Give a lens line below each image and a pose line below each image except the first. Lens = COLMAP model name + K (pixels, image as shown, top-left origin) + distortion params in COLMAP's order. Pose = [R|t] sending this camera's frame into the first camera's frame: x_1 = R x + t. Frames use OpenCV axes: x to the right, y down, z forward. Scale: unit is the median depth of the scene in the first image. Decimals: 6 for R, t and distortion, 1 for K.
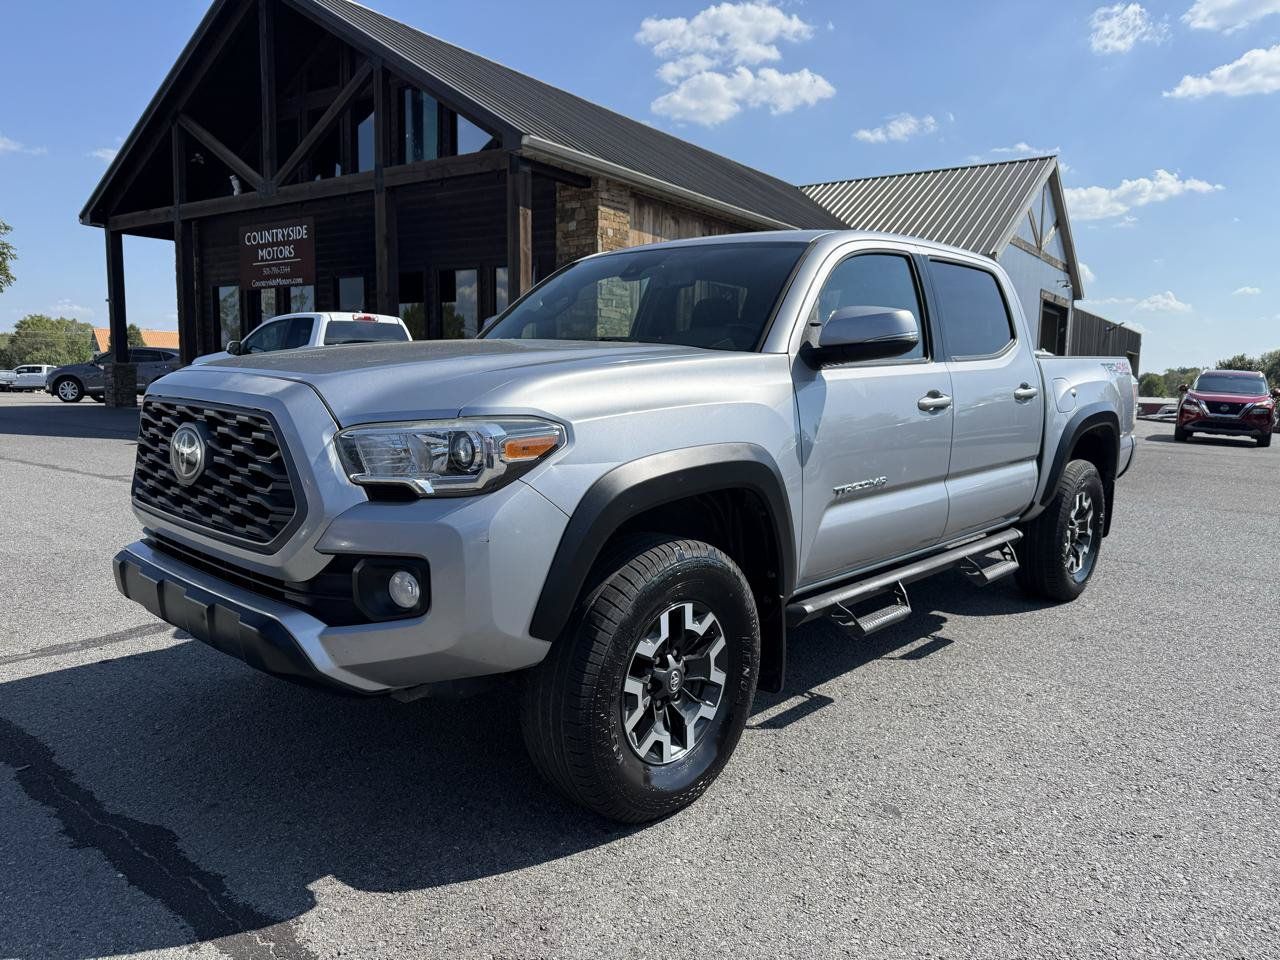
lens RADIAL K [[897.7, 0, 641.1], [0, 897.7, 499.6], [0, 0, 1]] dist [0.141359, -0.225382]
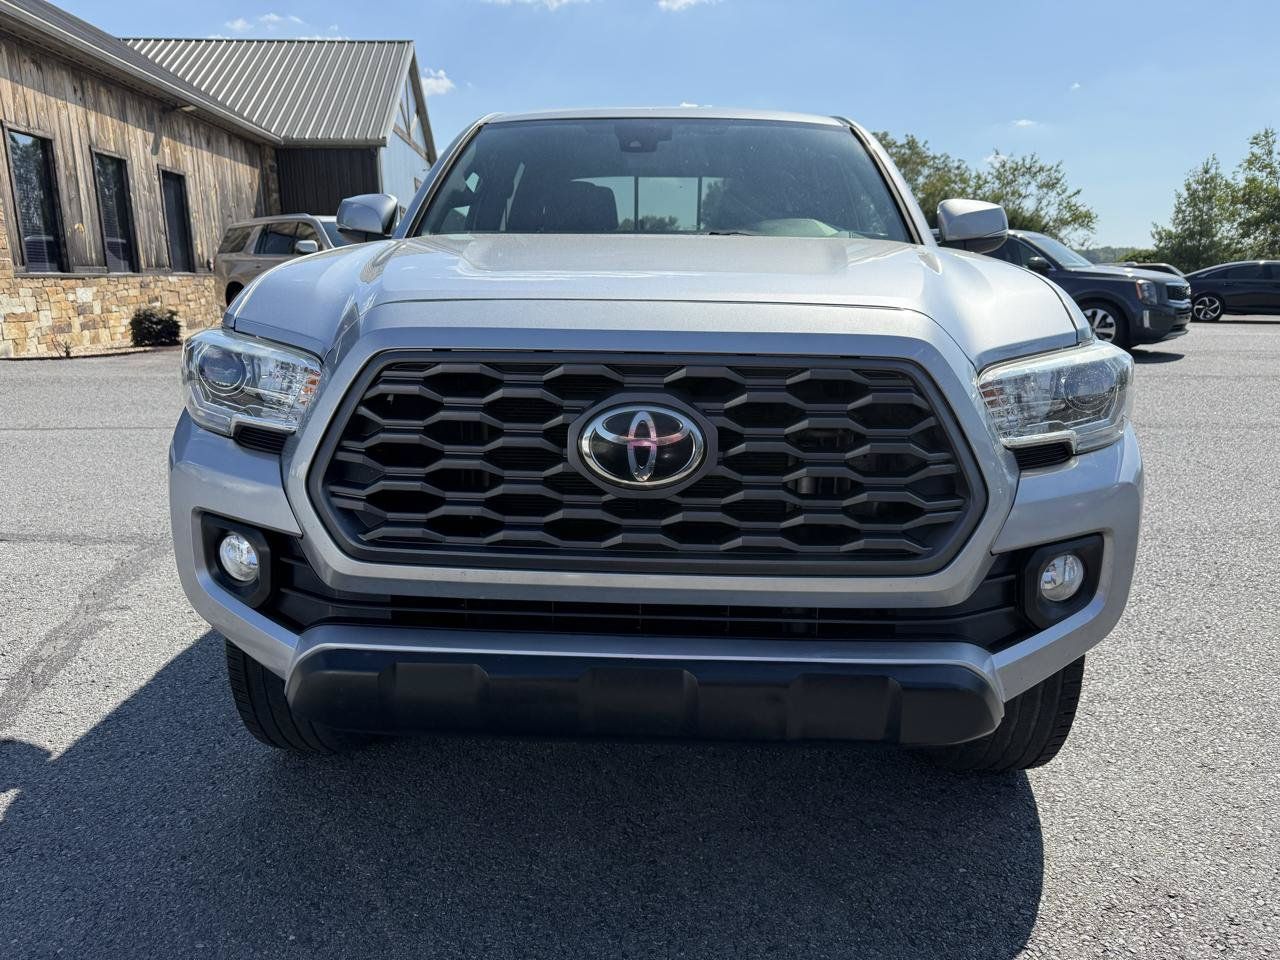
lens RADIAL K [[928.0, 0, 682.3], [0, 928.0, 482.1], [0, 0, 1]] dist [-0.006922, 0.001346]
pose [[0.756799, -0.170213, 0.631096, -0.100166], [0.109618, 0.984876, 0.134179, -0.012197], [-0.644390, -0.032367, 0.764011, 0.062552]]
